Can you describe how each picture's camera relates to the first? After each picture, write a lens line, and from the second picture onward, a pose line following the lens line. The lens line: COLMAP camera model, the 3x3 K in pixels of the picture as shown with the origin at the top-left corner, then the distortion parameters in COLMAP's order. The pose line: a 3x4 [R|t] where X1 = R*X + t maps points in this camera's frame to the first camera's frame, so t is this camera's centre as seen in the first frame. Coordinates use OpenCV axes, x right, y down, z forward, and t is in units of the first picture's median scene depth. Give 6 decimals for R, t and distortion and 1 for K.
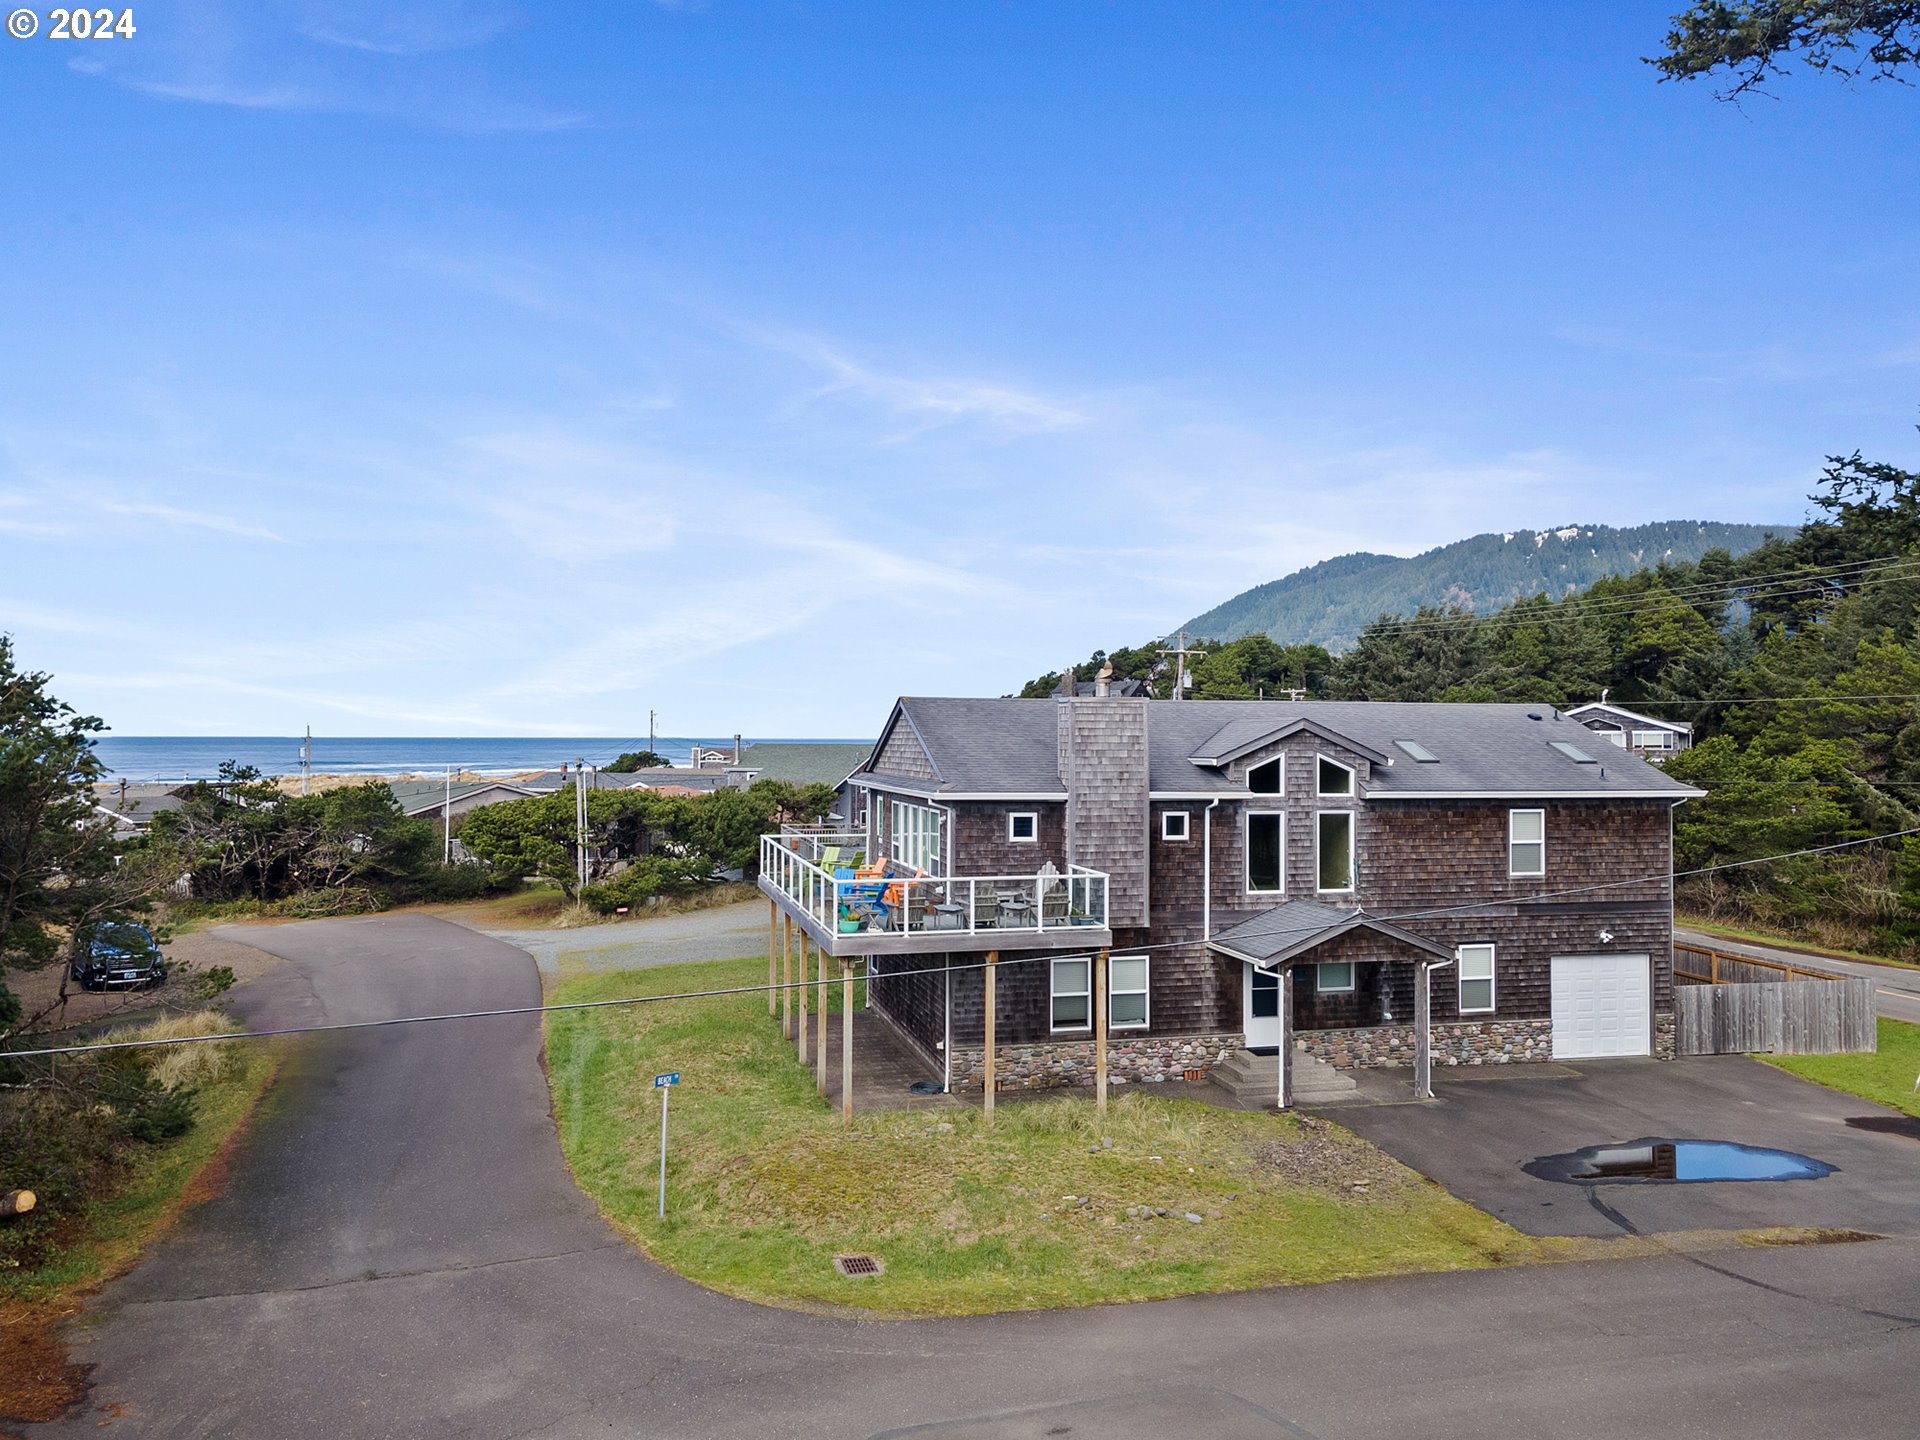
lens RADIAL K [[1449.3, 0, 959.3], [0, 1449.3, 722.5], [0, 0, 1]] dist [0.065623, -0.035736]
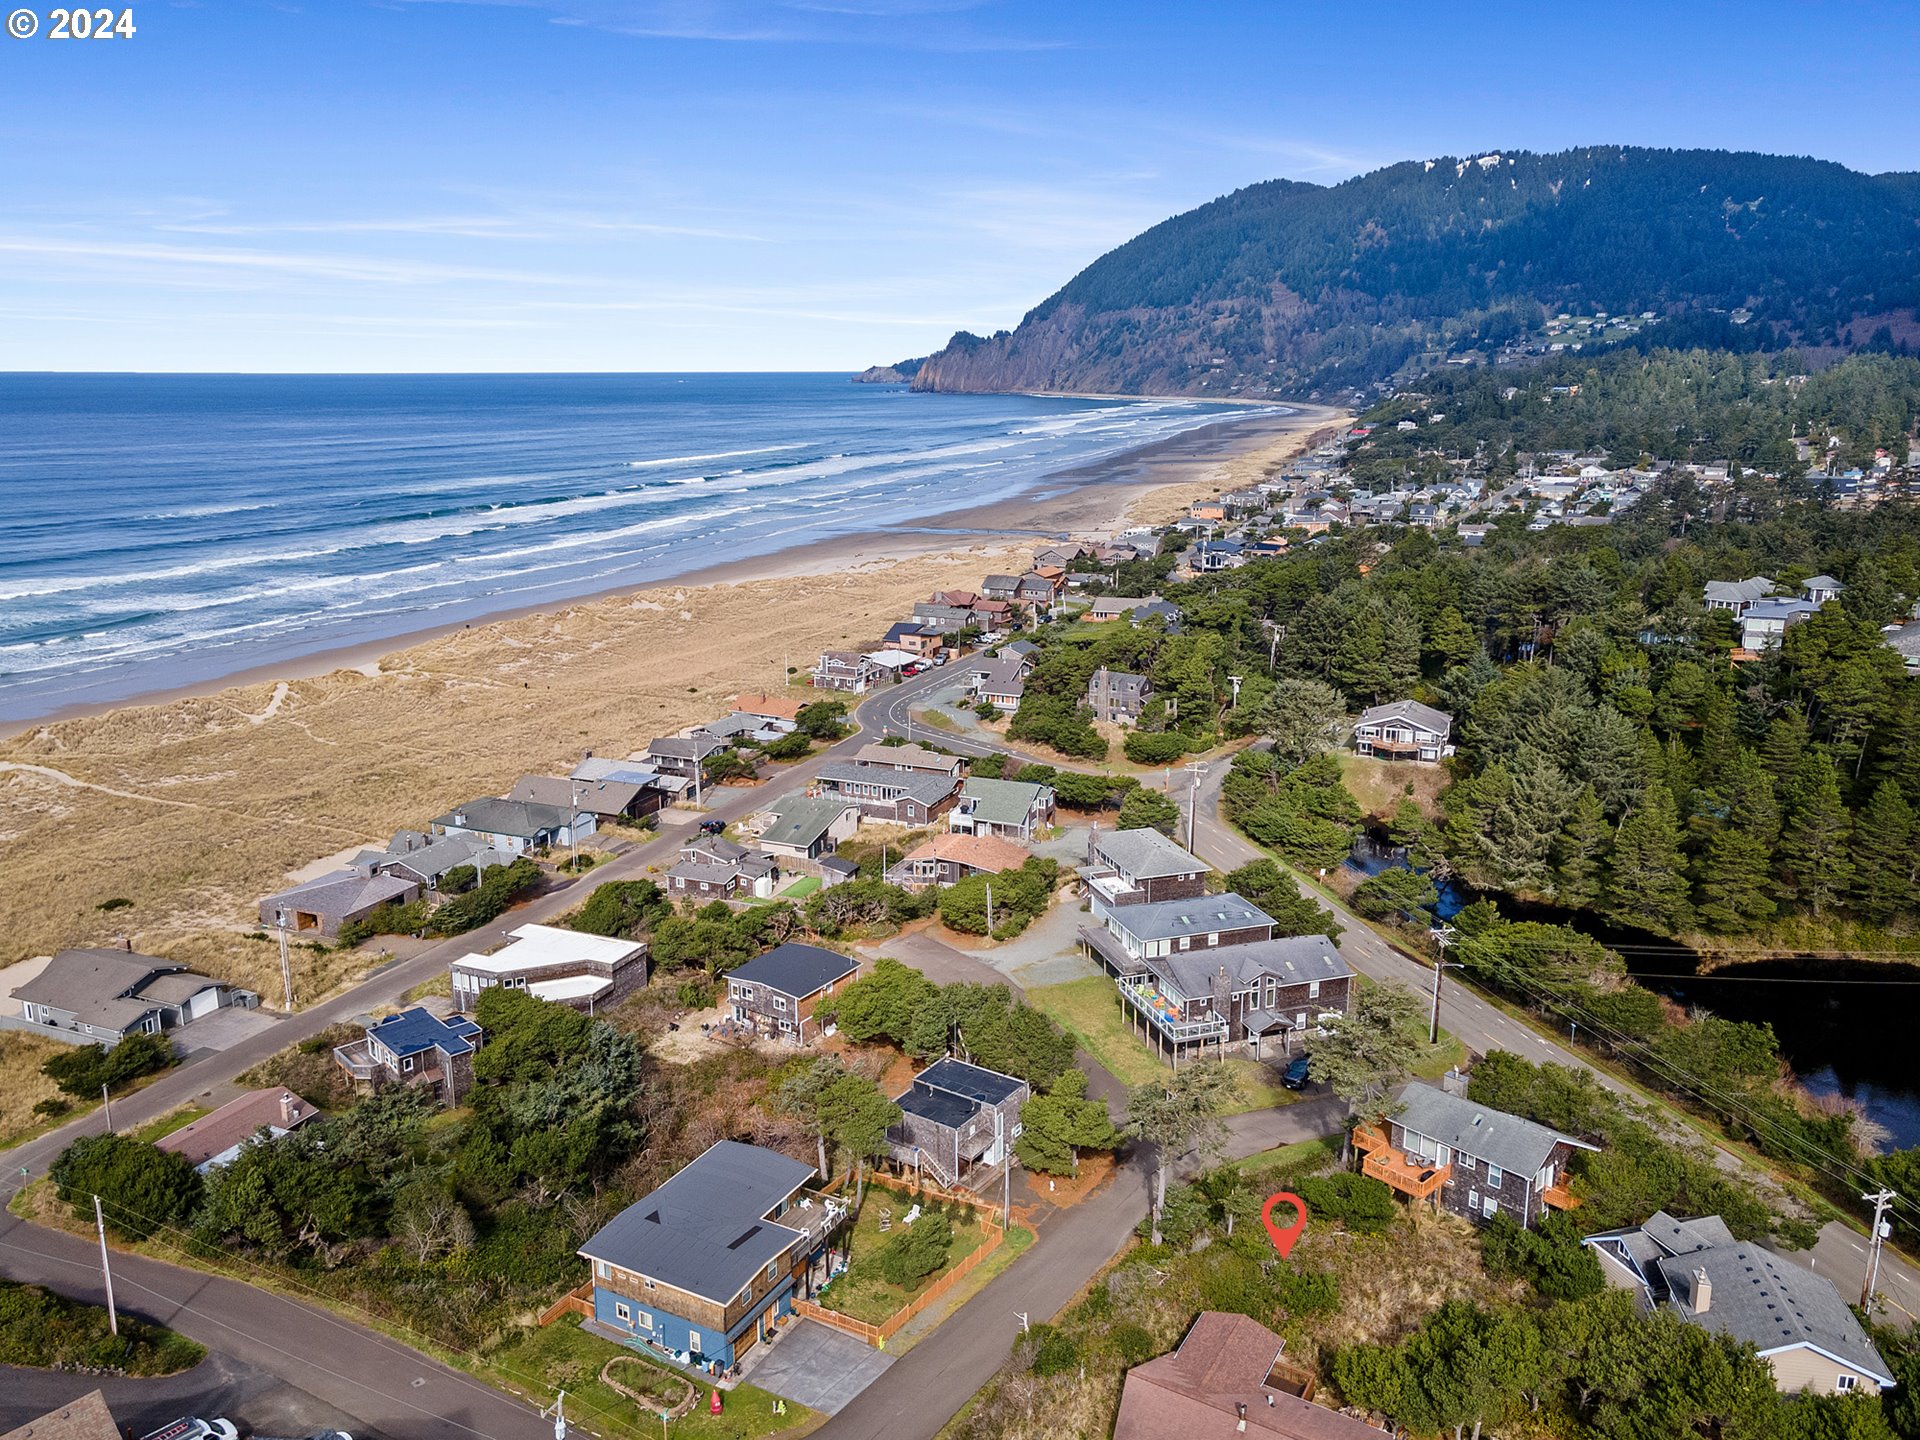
lens RADIAL K [[1449.3, 0, 954.8], [0, 1449.3, 718.6], [0, 0, 1]] dist [0.065623, -0.035736]
pose [[0.998024, -0.023988, 0.058083, -1.785005], [0.009711, 0.972047, 0.234586, -3.418673], [-0.062086, -0.233558, 0.970359, -5.799966]]
